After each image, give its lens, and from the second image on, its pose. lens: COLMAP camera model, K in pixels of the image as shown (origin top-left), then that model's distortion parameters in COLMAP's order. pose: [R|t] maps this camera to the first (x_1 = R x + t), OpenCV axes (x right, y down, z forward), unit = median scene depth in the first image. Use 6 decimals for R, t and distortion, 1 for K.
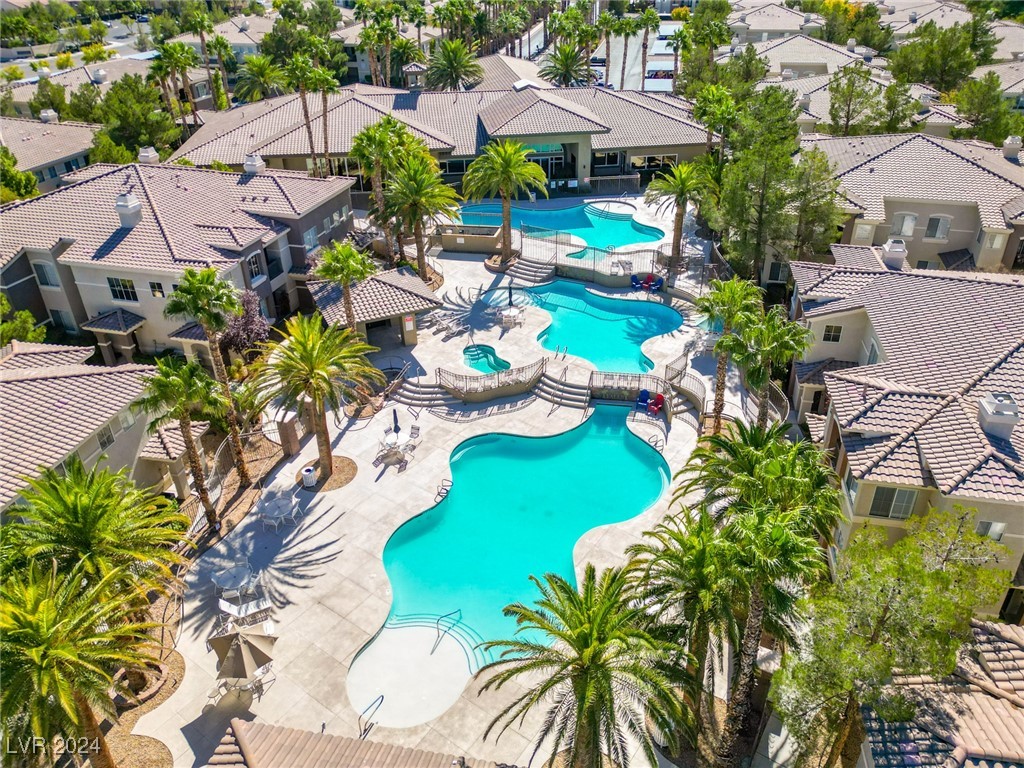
lens RADIAL K [[737.9, 0, 509.9], [0, 737.9, 383.8], [0, 0, 1]] dist [0.051463, -0.047398]
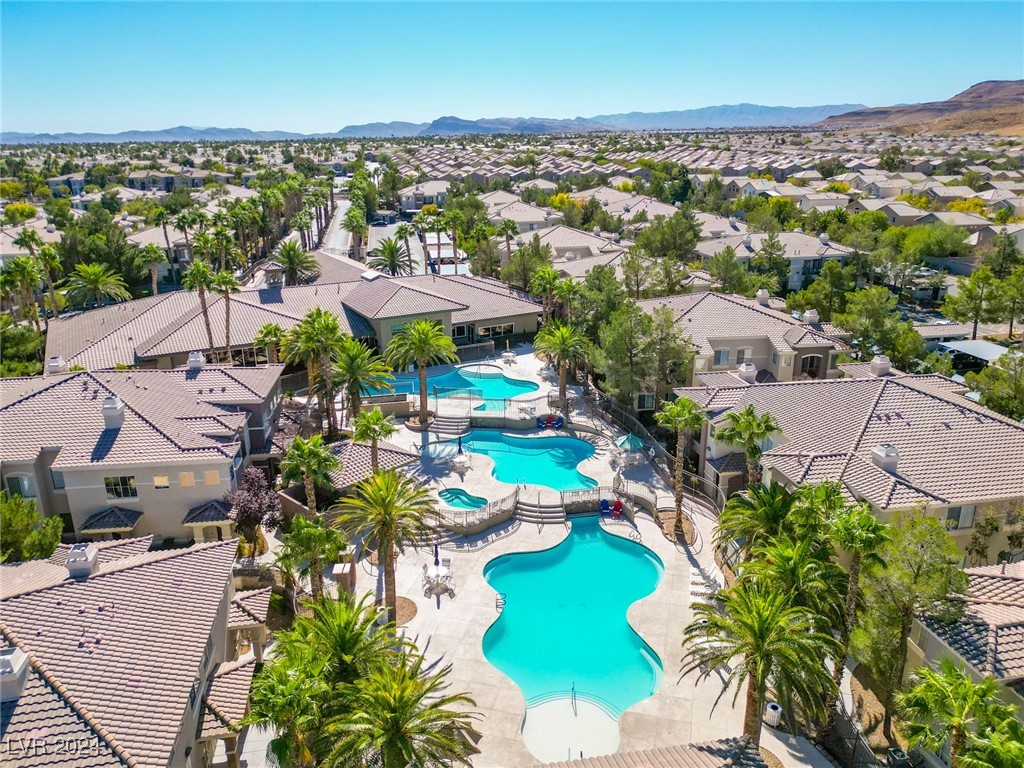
lens RADIAL K [[737.9, 0, 510.0], [0, 737.9, 384.2], [0, 0, 1]] dist [0.051463, -0.047398]
pose [[0.939527, -0.108729, 0.324758, -0.292707], [0.178888, 0.964425, -0.194635, 0.028973], [-0.292043, 0.240960, 0.925554, -0.124016]]
